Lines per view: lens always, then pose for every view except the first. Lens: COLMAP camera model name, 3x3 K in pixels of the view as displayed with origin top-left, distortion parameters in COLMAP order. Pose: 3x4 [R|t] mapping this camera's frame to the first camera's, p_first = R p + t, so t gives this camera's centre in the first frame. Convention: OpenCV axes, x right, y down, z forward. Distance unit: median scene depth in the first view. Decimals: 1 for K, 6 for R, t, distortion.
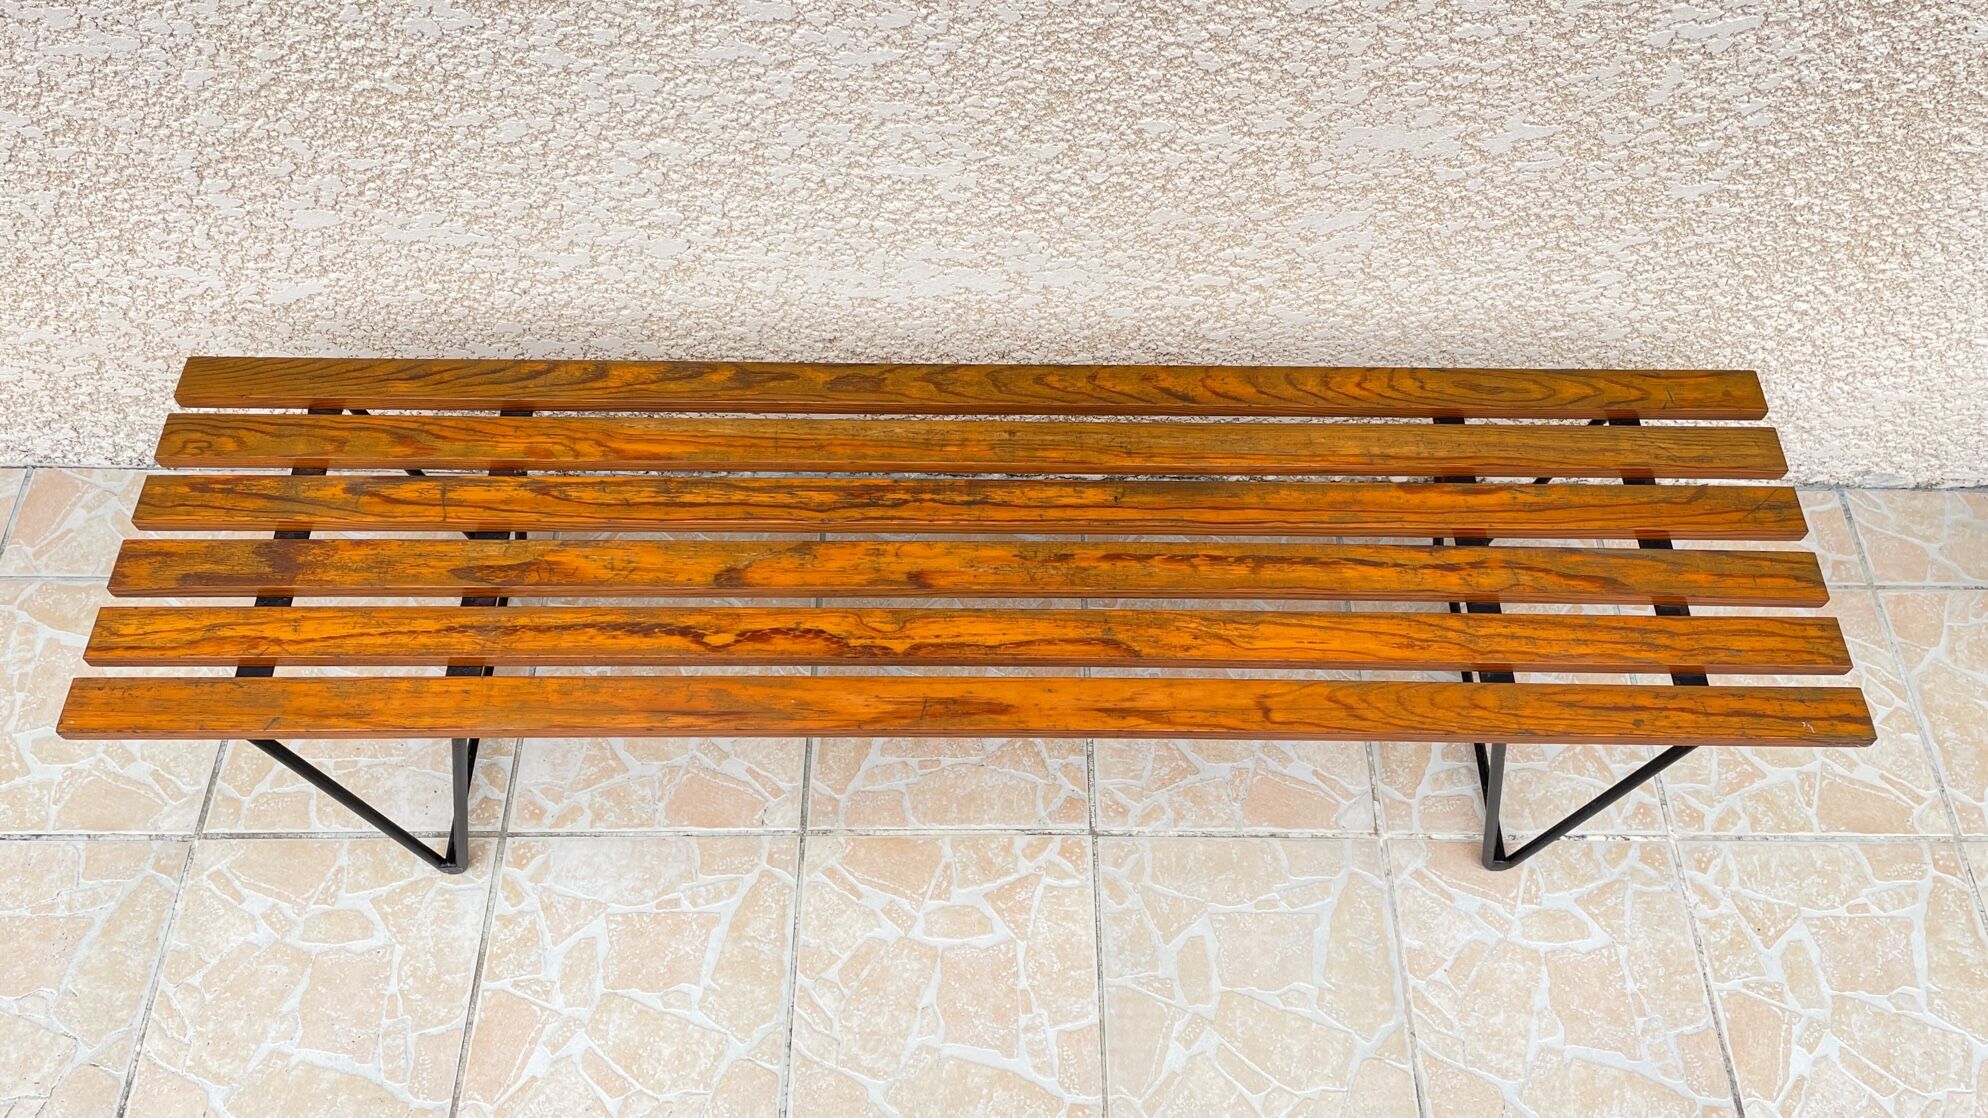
lens RADIAL K [[1501.4, 0, 1018.3], [0, 1501.4, 537.5], [0, 0, 1]] dist [0.091121, -0.124415]
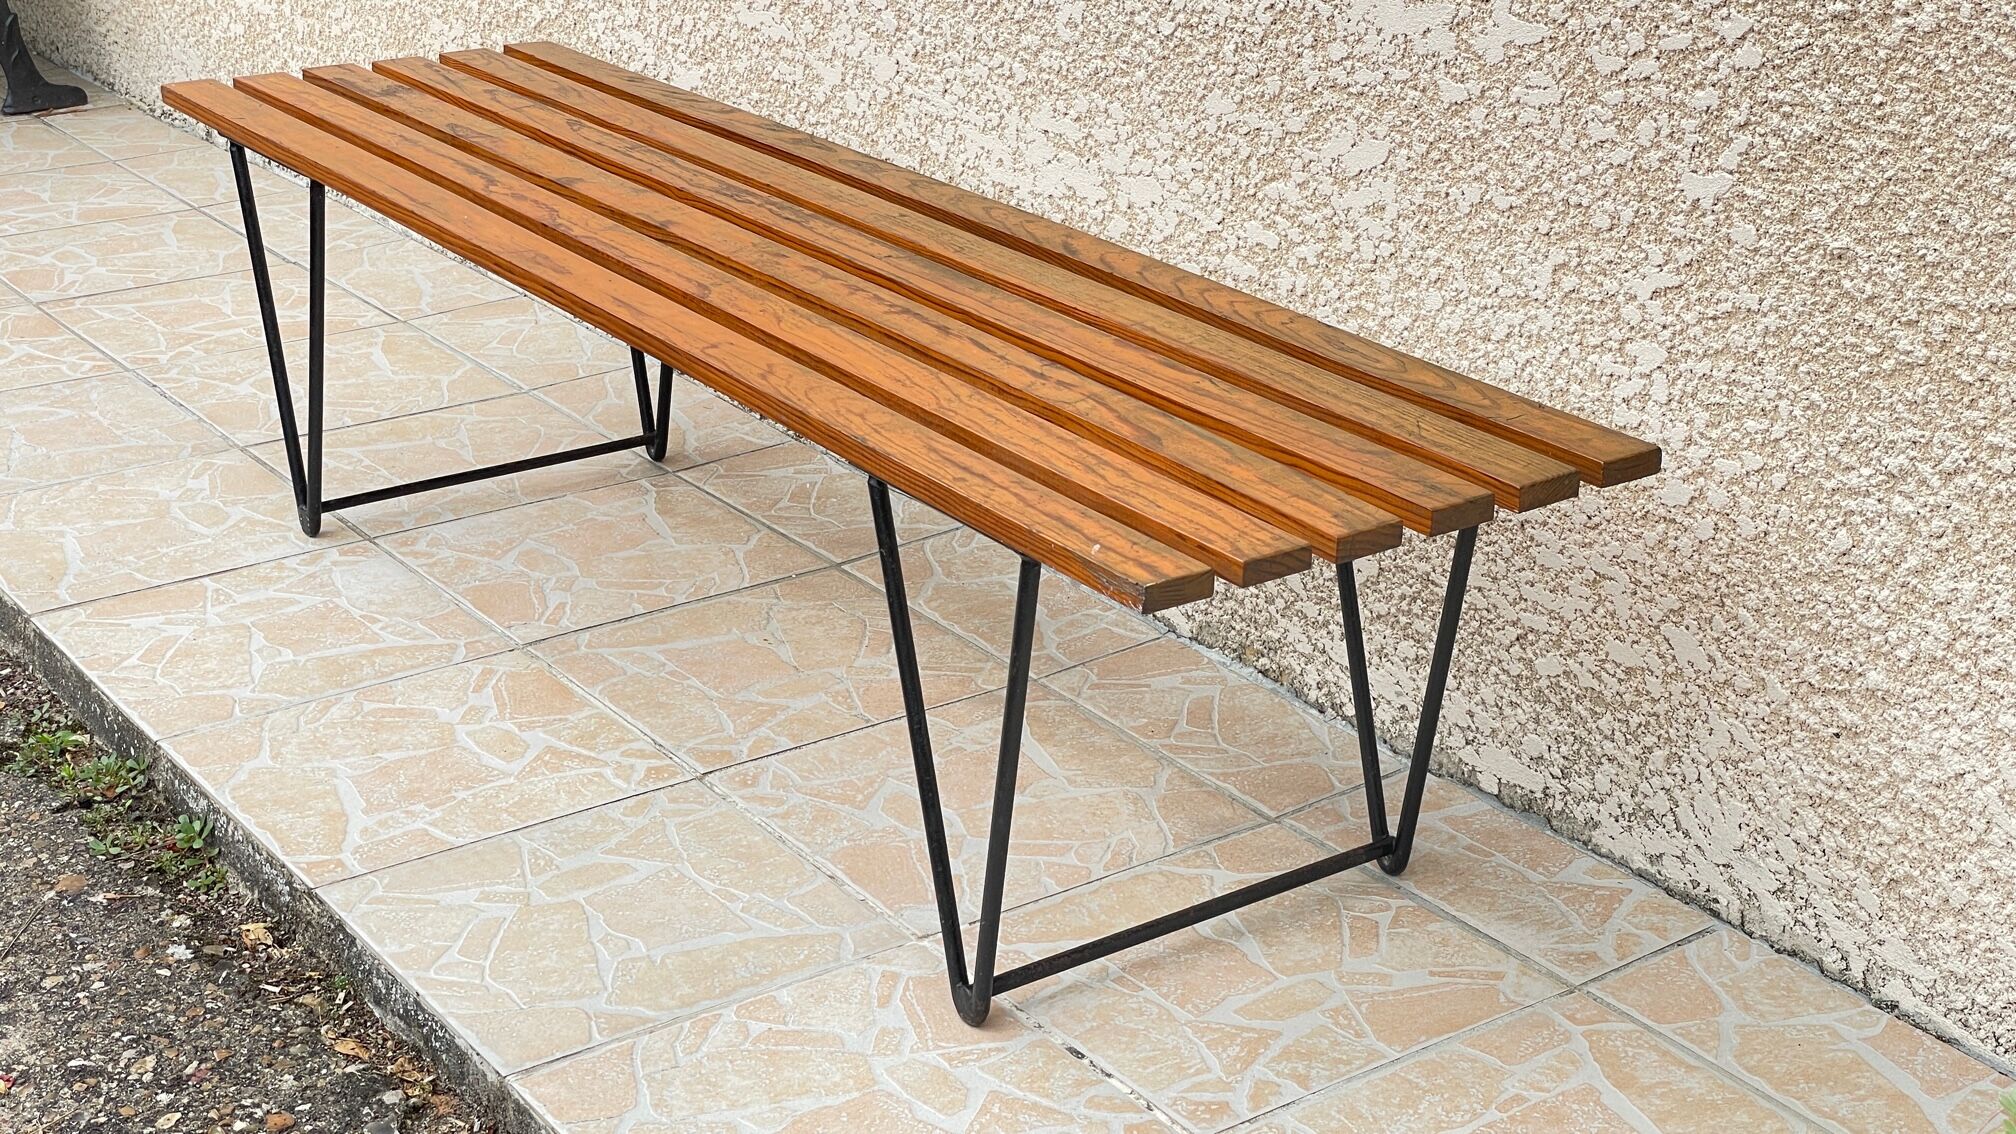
lens RADIAL K [[3029.1, 0, 1021.3], [0, 3029.1, 562.1], [0, 0, 1]] dist [0.097591, 0.000000]
pose [[0.558538, 0.269678, -0.784417, 1.312179], [-0.692243, 0.672546, -0.261689, 0.424249], [0.456984, 0.689171, 0.562325, 0.211112]]
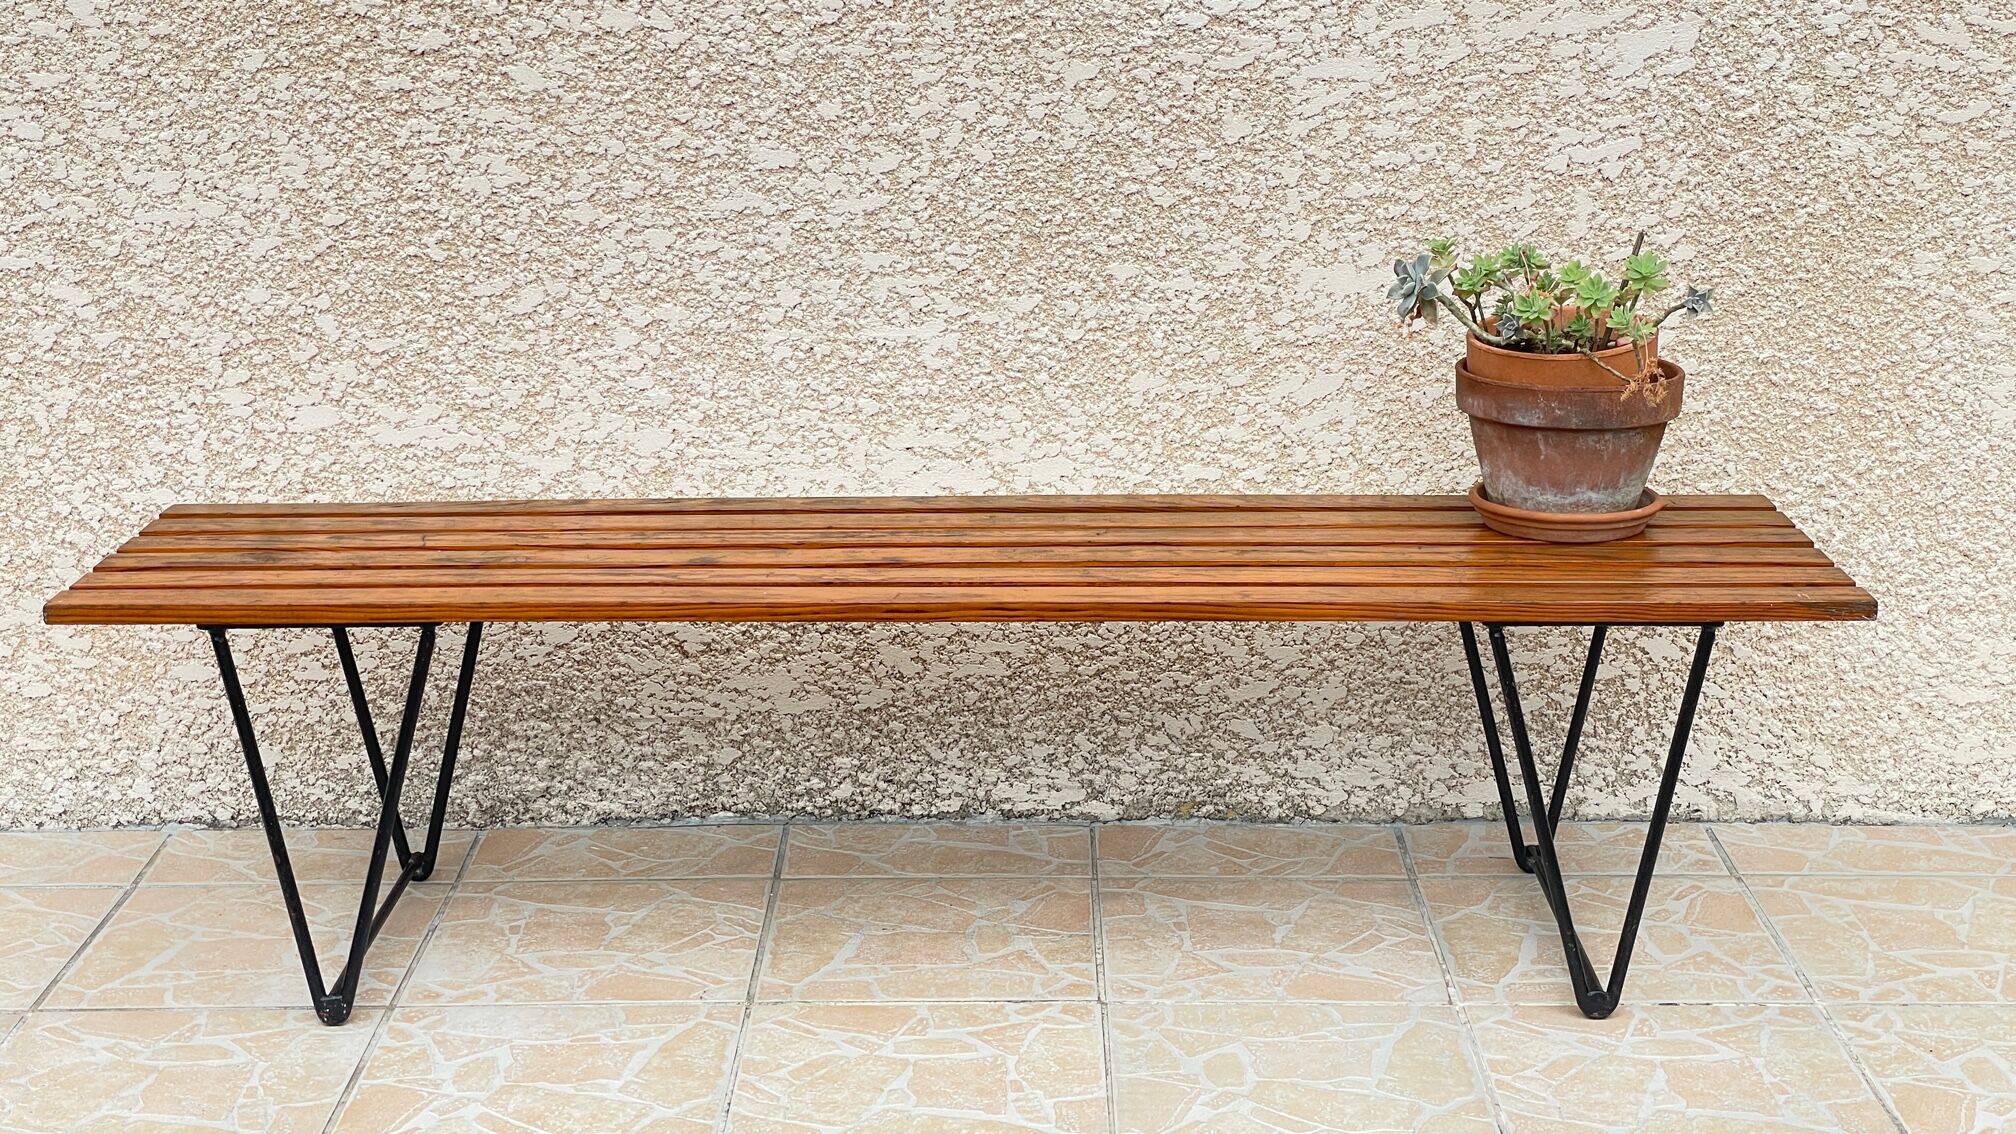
lens RADIAL K [[3029.1, 0, 1002.9], [0, 3029.1, 569.0], [0, 0, 1]] dist [0.097591, 0.000000]
pose [[0.999148, -0.032064, -0.025997, 0.049606], [0.005024, 0.719565, -0.694407, 1.252747], [0.040972, 0.693685, 0.719112, -0.374858]]
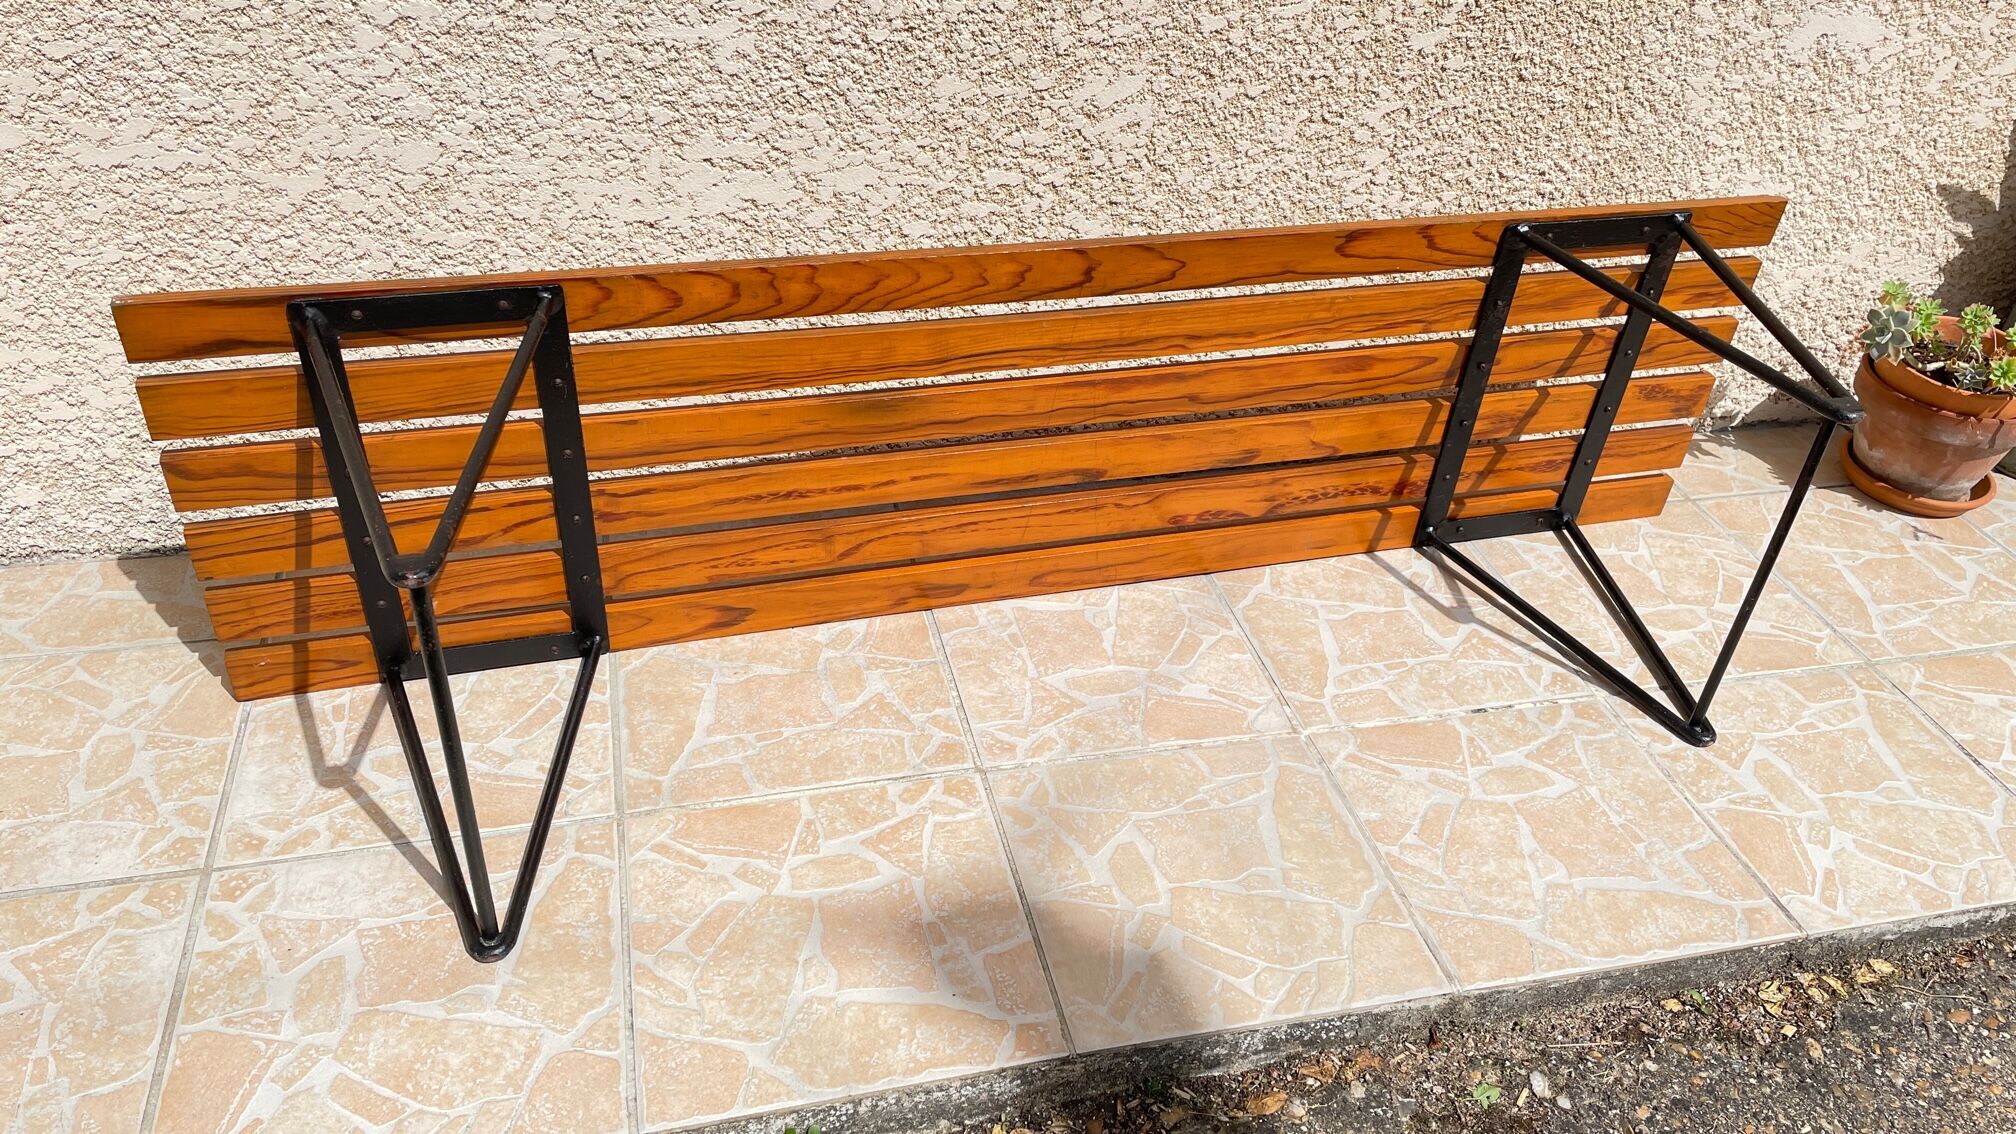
lens RADIAL K [[1522.6, 0, 1030.5], [0, 1522.6, 558.9], [0, 0, 1]] dist [0.091121, -0.124415]
pose [[0.971723, -0.109521, 0.209189, -0.092654], [0.183353, 0.908209, -0.376215, 0.440945], [-0.148783, 0.403932, 0.902609, 0.200816]]
